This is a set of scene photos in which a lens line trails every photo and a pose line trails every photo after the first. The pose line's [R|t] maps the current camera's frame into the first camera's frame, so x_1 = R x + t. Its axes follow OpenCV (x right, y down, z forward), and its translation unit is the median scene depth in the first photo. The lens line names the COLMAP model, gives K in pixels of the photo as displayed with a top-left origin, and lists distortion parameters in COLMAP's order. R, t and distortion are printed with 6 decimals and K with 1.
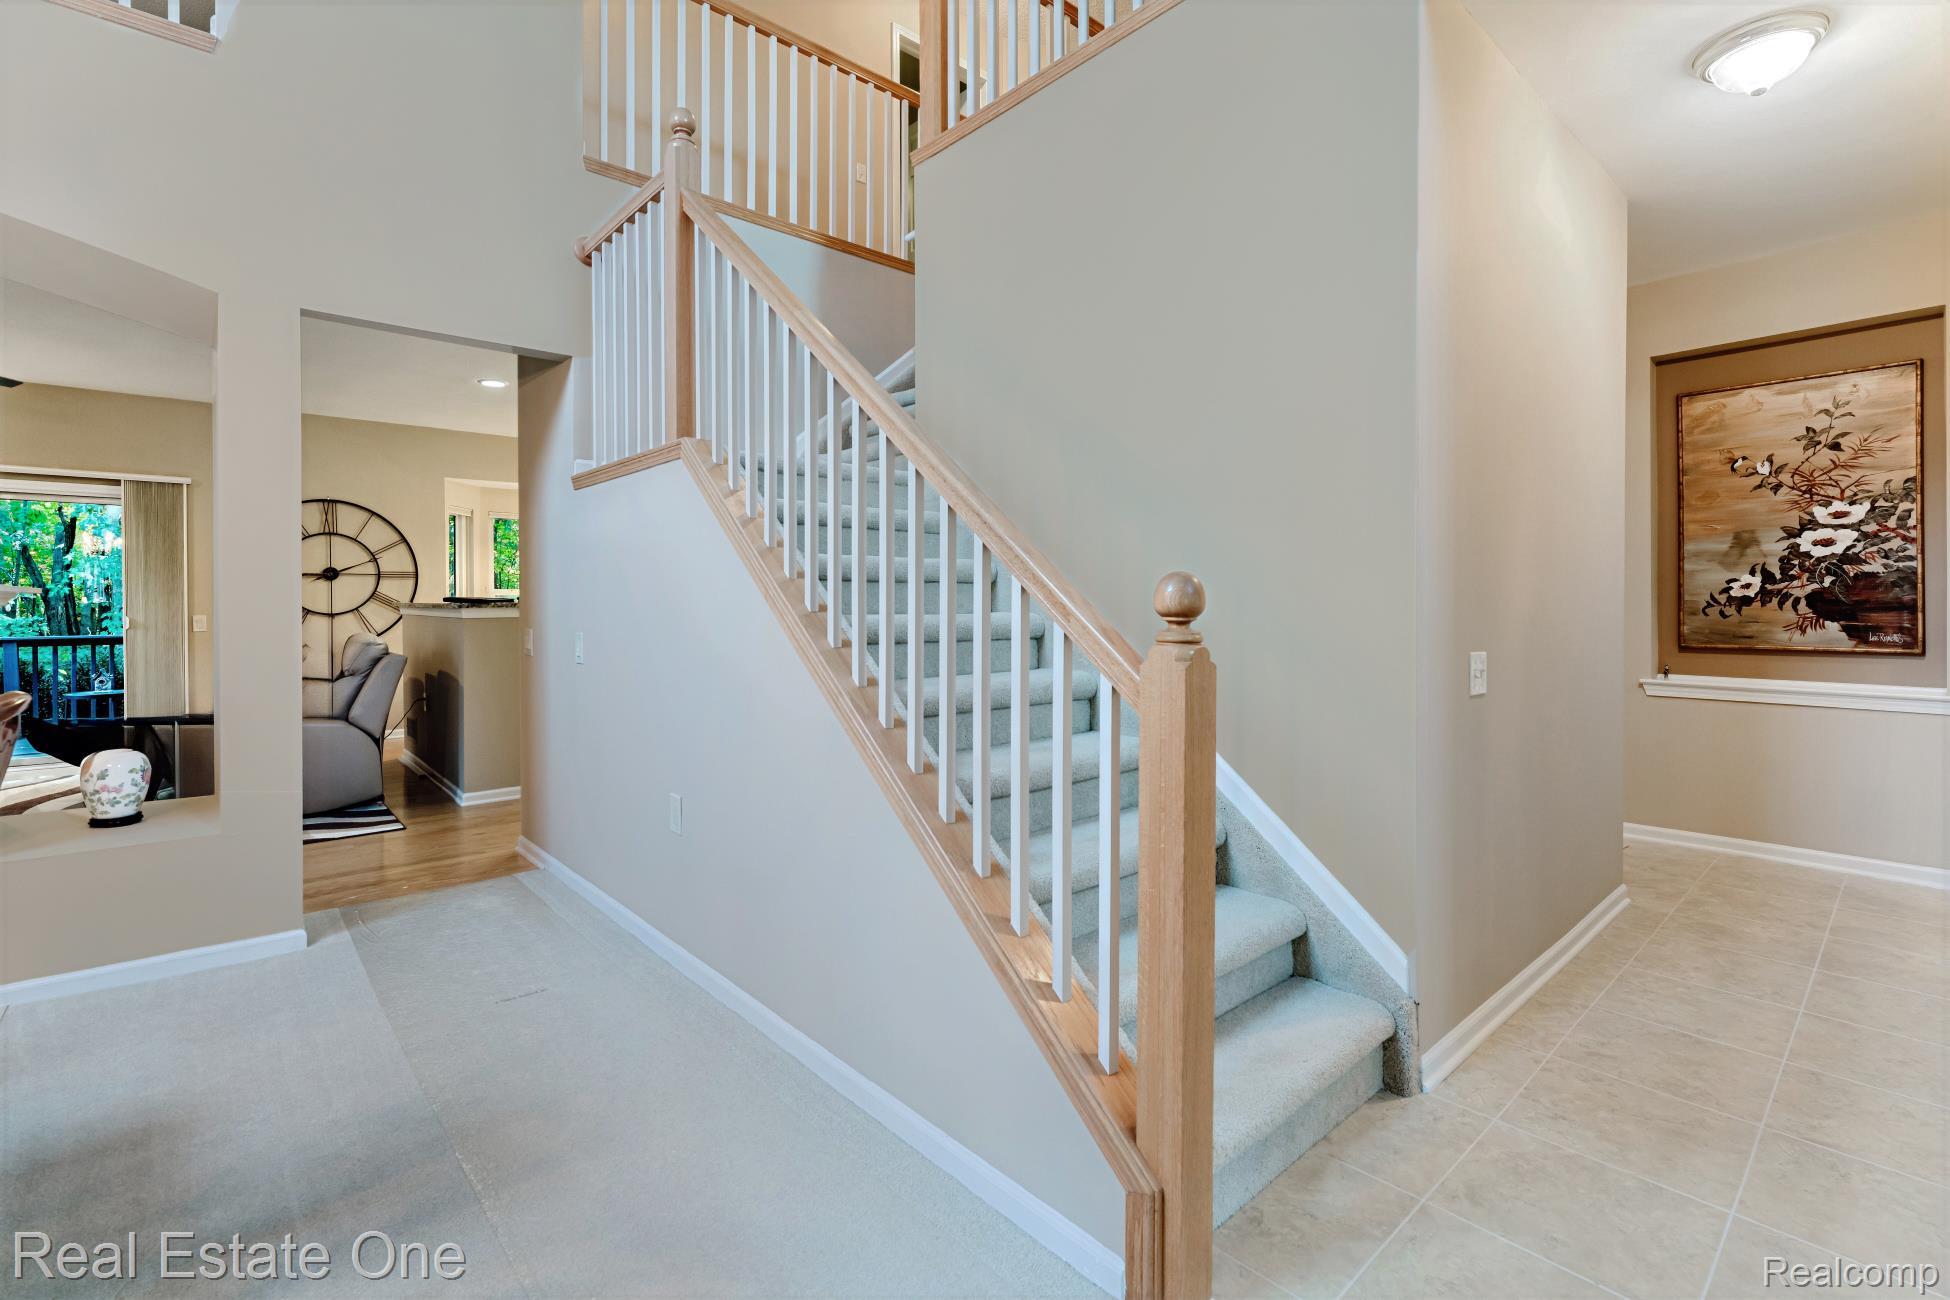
lens RADIAL K [[873.6, 0, 985.2], [0, 873.6, 616.3], [0, 0, 1]] dist [-0.002674, -0.000619]
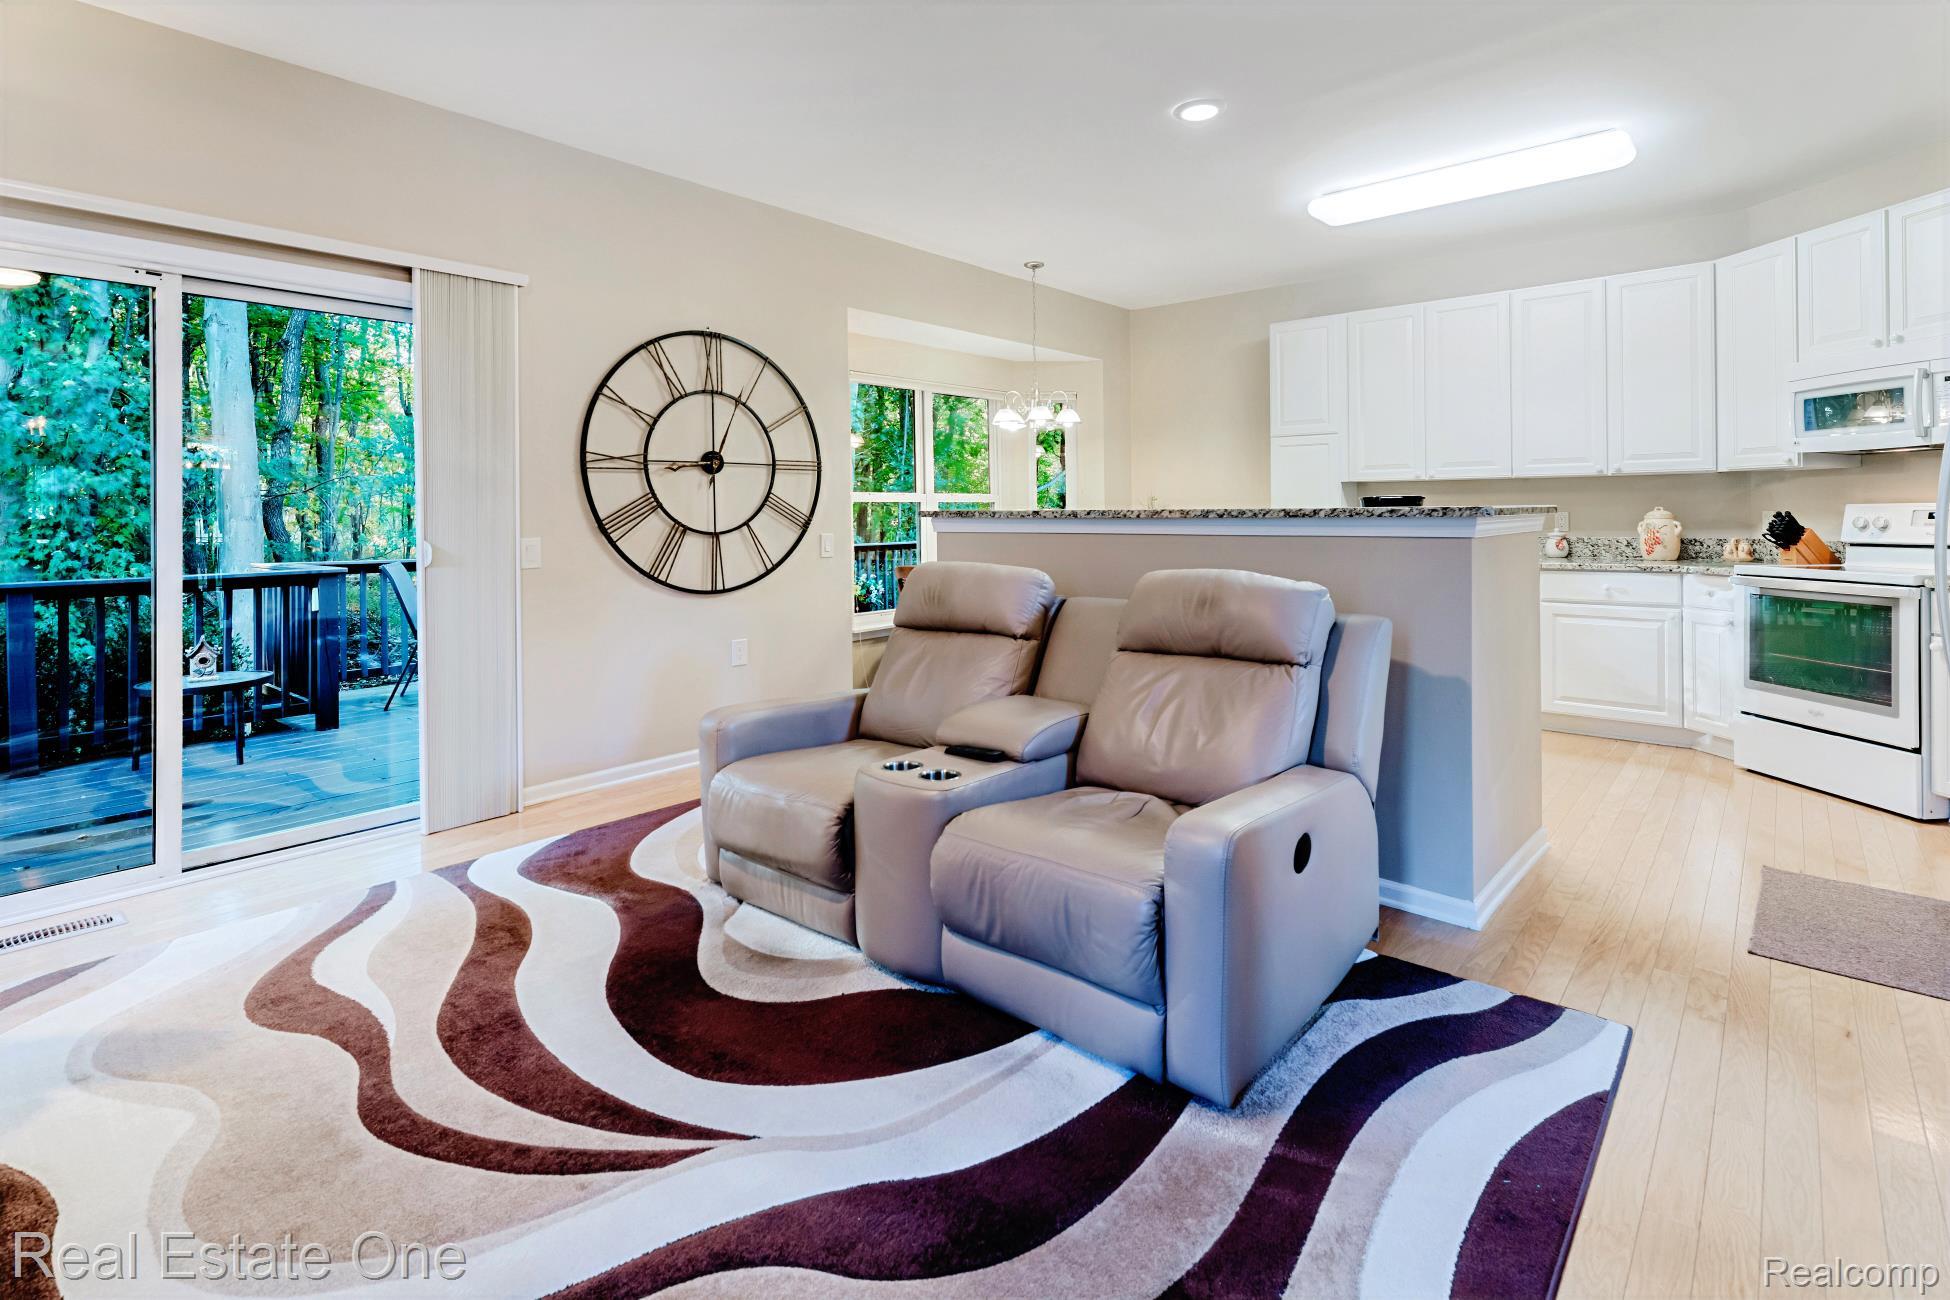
lens RADIAL K [[909.8, 0, 1052.0], [0, 909.8, 526.6], [0, 0, 1]] dist [0.000497, 0.000160]
pose [[0.985731, -0.011873, 0.167907, -0.615053], [0.012013, 0.999928, 0.000186, -0.003815], [-0.167897, 0.001833, 0.985803, 0.362999]]
